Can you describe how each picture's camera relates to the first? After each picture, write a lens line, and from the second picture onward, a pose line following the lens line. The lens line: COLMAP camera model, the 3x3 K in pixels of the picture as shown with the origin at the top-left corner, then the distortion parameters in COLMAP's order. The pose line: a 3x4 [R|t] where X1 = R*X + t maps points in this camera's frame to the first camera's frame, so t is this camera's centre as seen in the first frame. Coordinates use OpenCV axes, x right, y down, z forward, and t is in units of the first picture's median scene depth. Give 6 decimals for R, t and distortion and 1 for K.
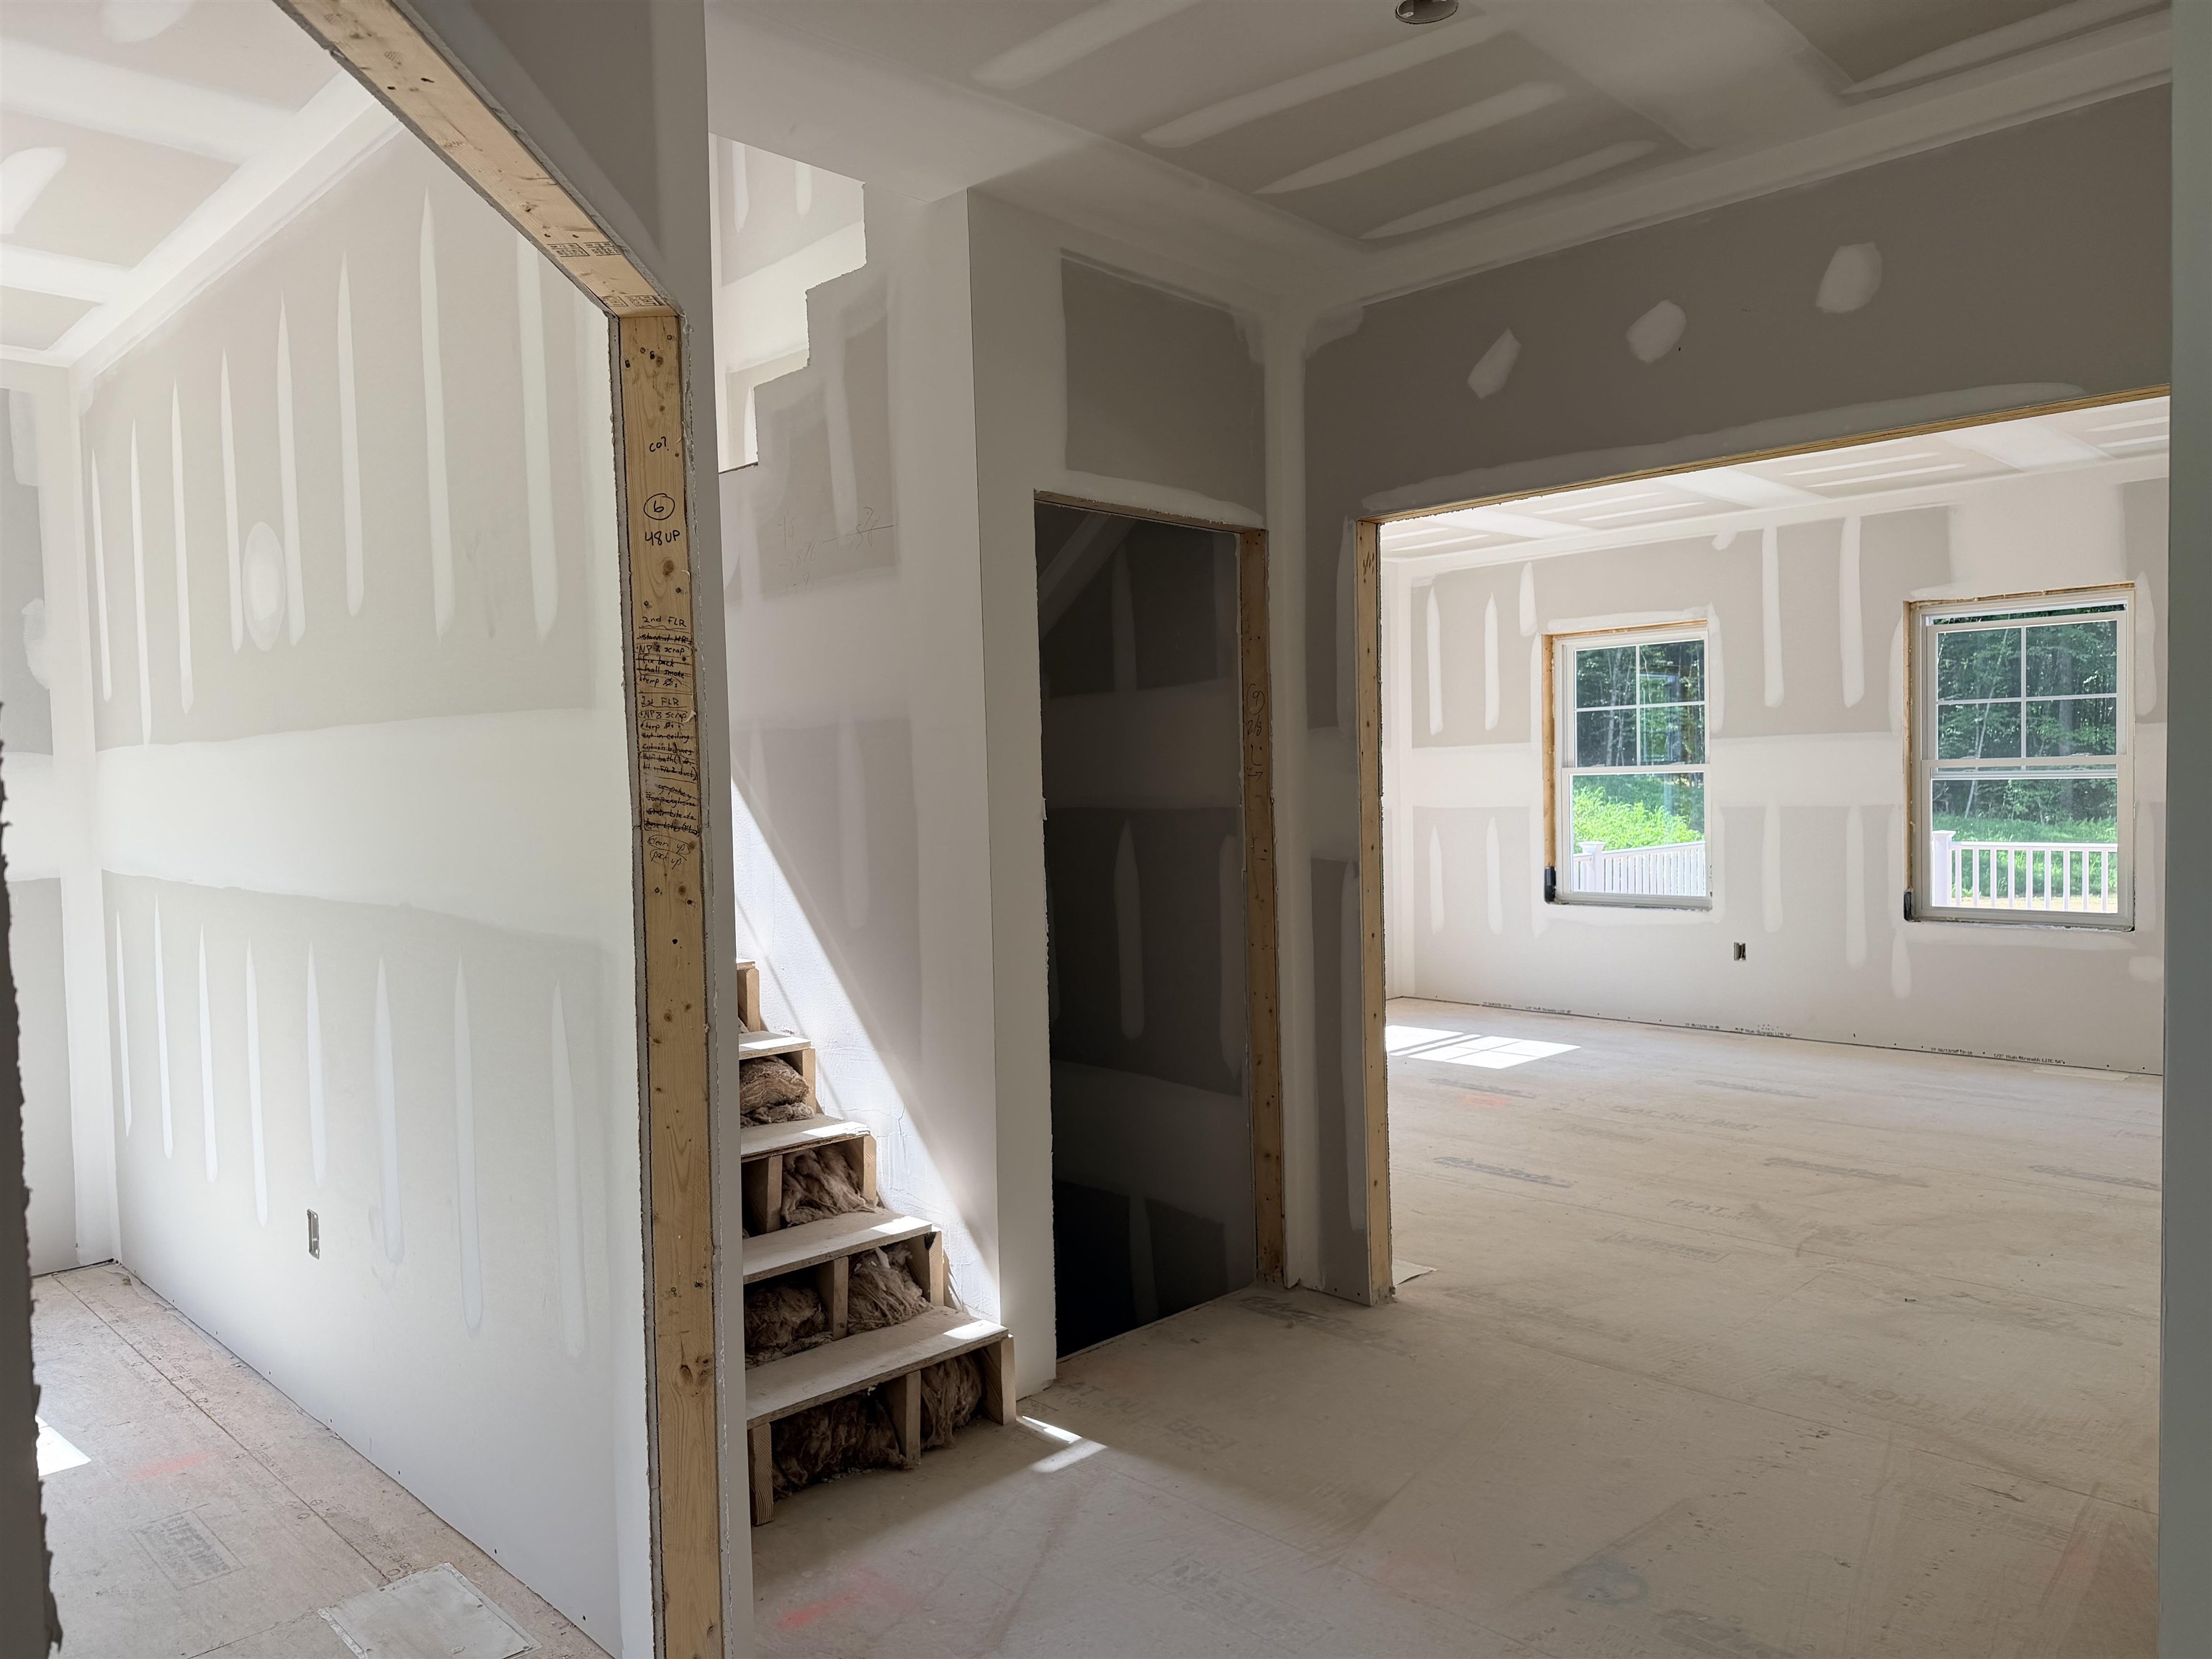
lens RADIAL K [[1540.9, 0, 1110.0], [0, 1540.9, 843.3], [0, 0, 1]] dist [0.177284, -0.341311]
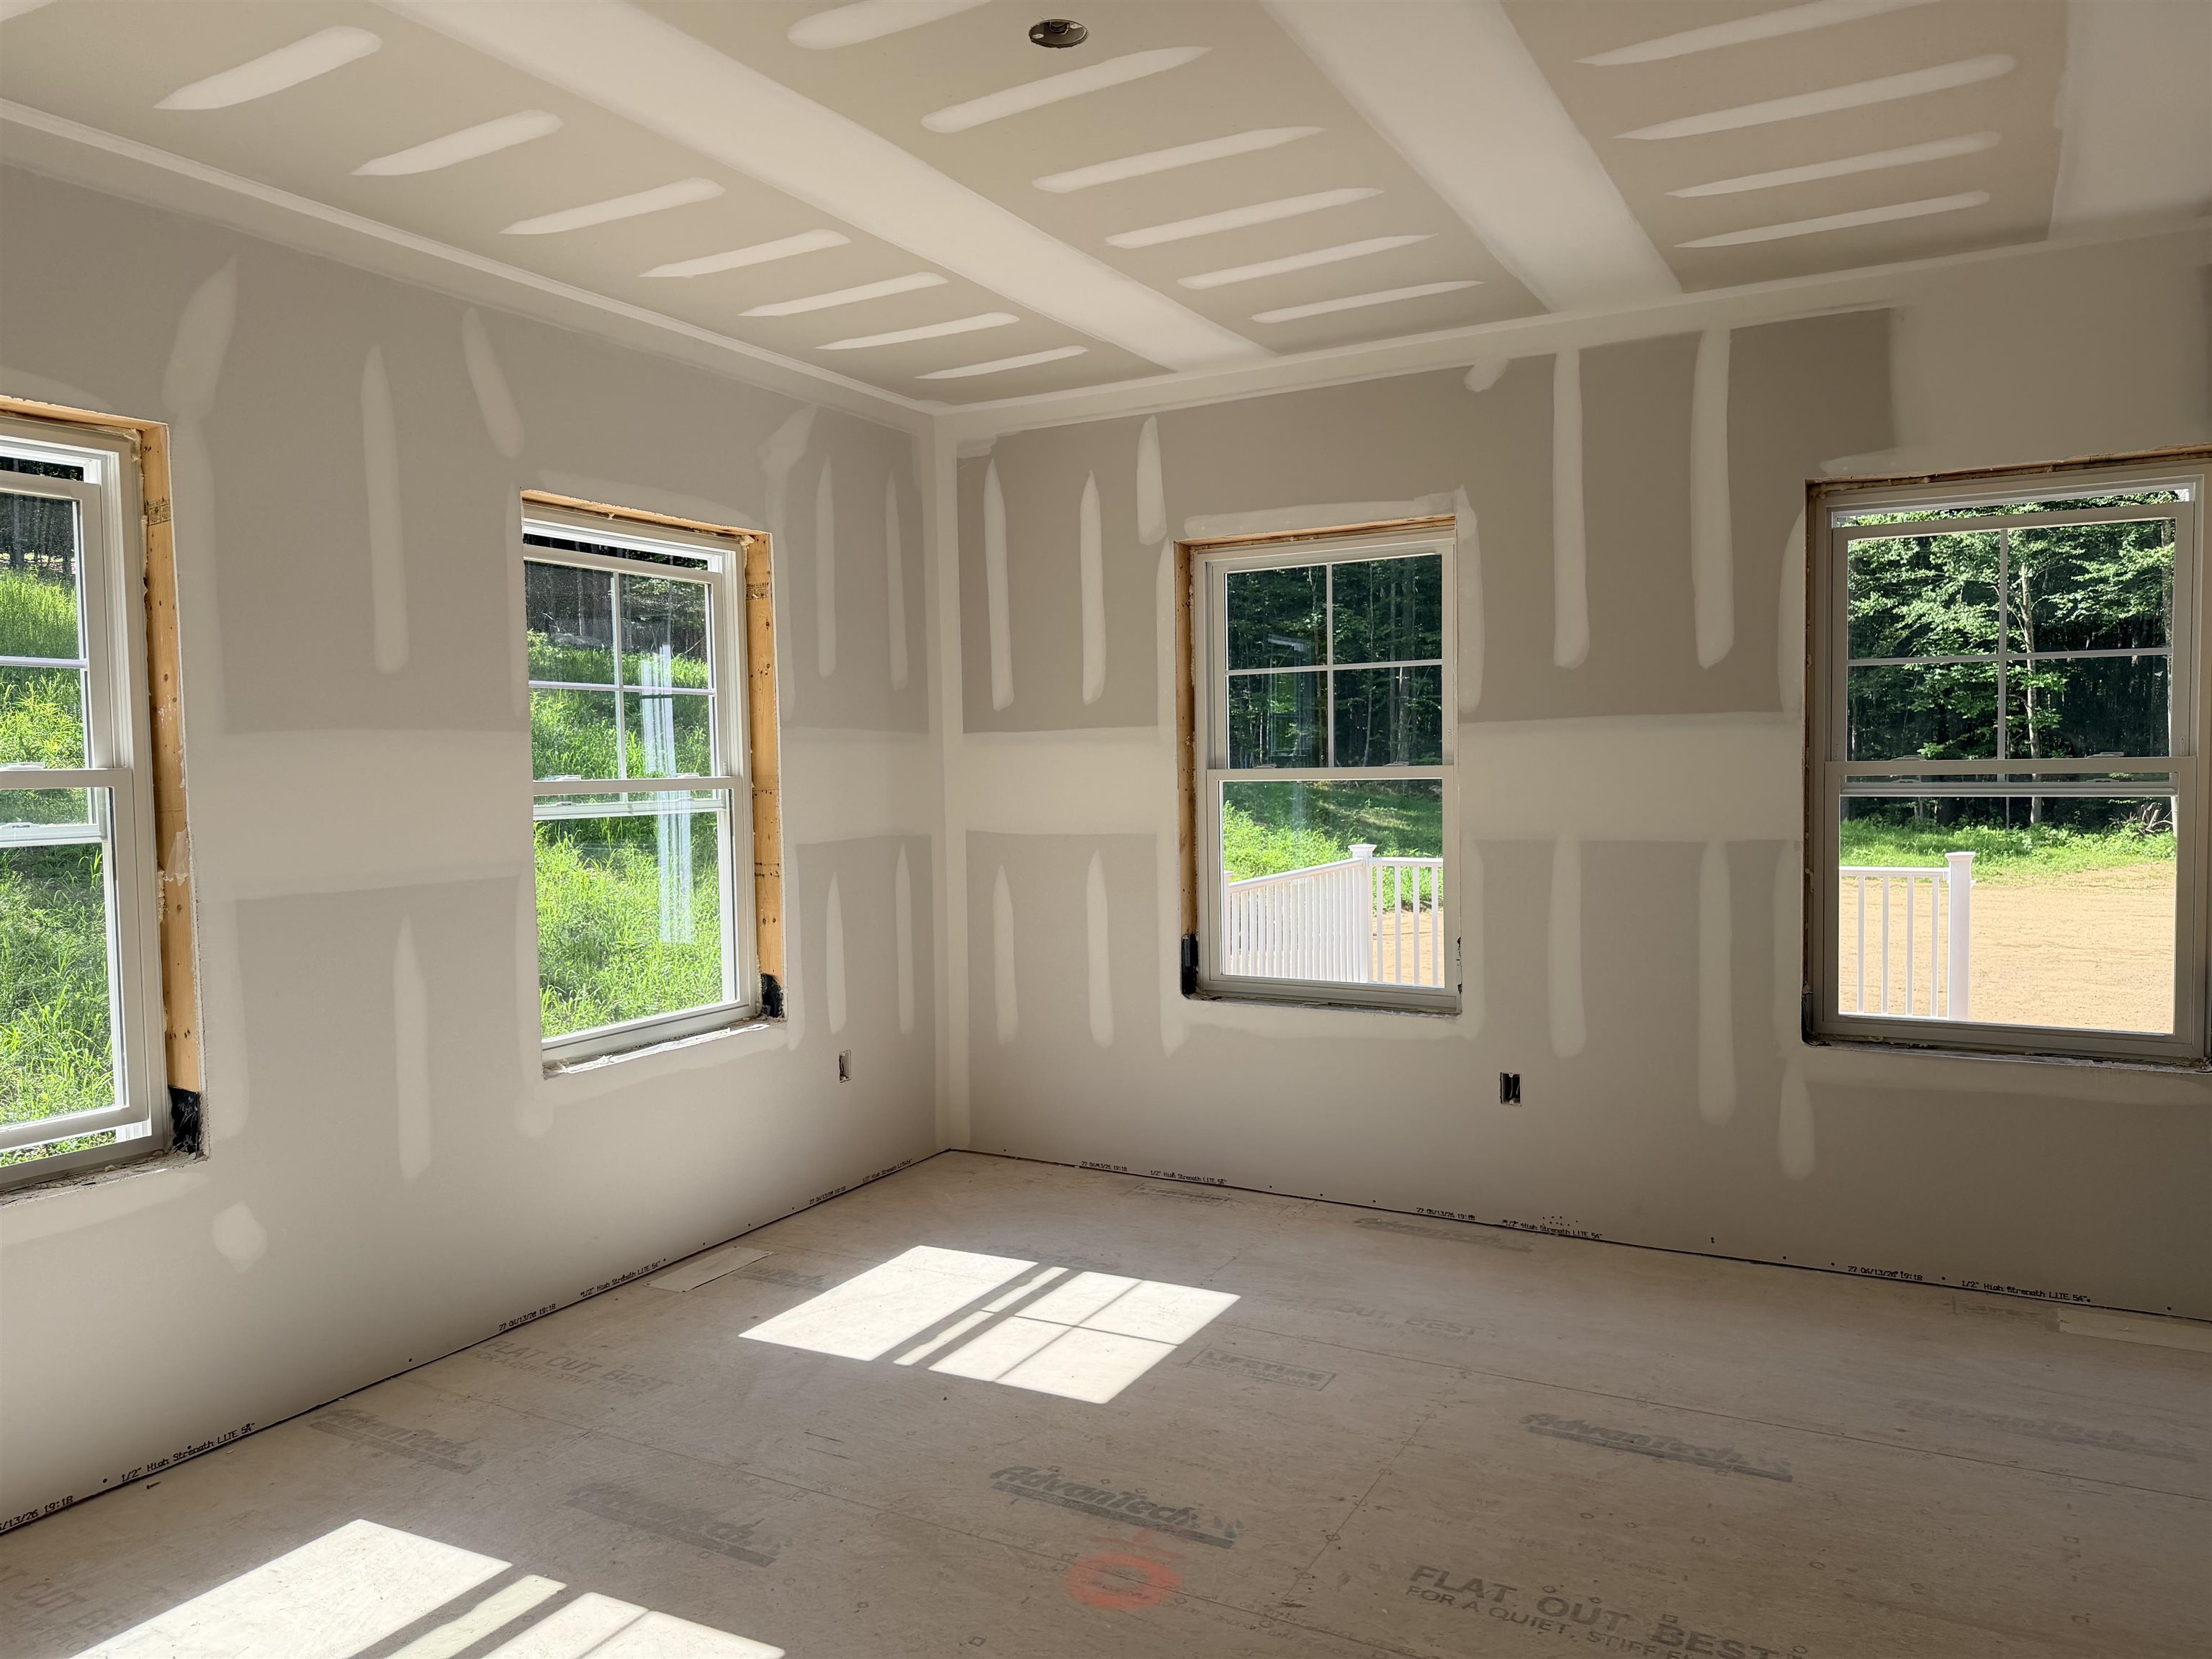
lens RADIAL K [[1549.2, 0, 1115.2], [0, 1549.2, 827.5], [0, 0, 1]] dist [0.106016, -0.148702]
pose [[0.960458, -0.006888, 0.278340, 0.092986], [0.007711, 0.999969, -0.001863, -0.025913], [-0.278318, 0.003936, 0.960481, 0.451440]]
